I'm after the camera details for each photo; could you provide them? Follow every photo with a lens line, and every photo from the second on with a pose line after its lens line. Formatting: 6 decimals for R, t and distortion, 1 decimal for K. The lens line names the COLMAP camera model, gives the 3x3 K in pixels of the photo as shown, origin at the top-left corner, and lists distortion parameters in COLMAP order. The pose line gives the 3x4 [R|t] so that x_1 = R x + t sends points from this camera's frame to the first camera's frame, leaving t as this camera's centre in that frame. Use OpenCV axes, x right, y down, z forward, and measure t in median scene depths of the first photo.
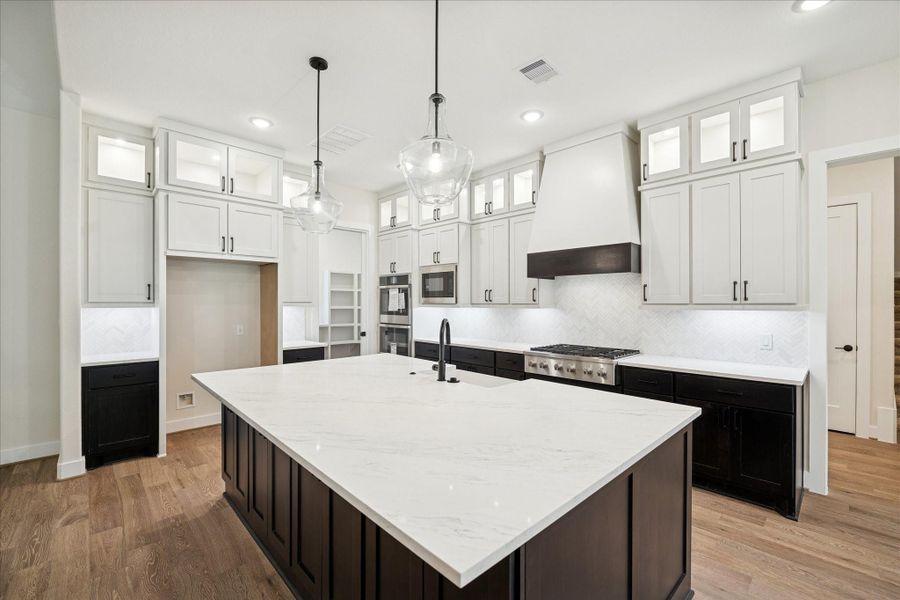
lens RADIAL K [[363.9, 0, 449.2], [0, 363.9, 303.4], [0, 0, 1]] dist [-0.000737, -0.000044]
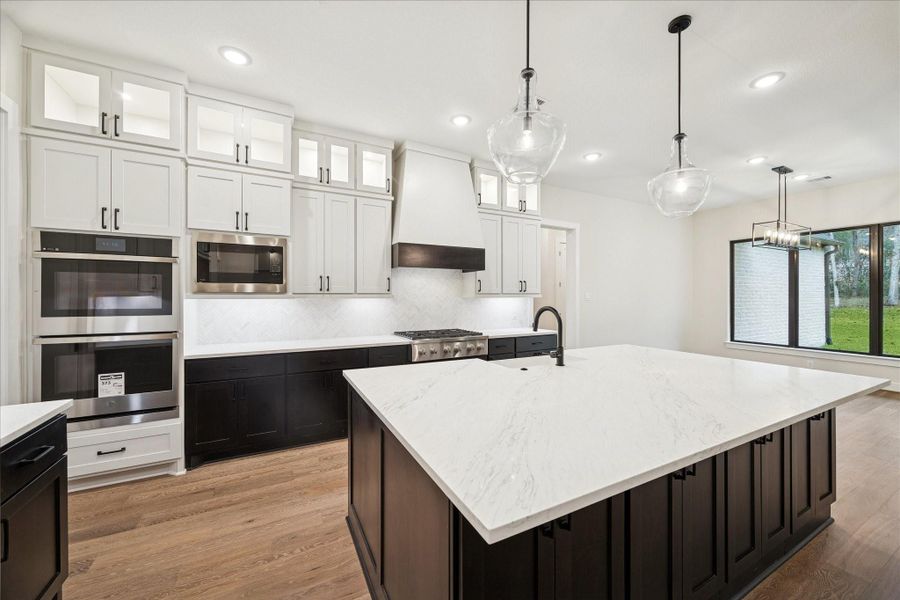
lens RADIAL K [[337.7, 0, 447.2], [0, 337.7, 293.1], [0, 0, 1]] dist [0.001395, 0.000153]
pose [[0.310437, 0.002189, 0.950591, -0.524249], [-0.002407, 0.999996, -0.001517, 0.000733], [-0.950591, -0.001817, 0.310441, 0.511661]]
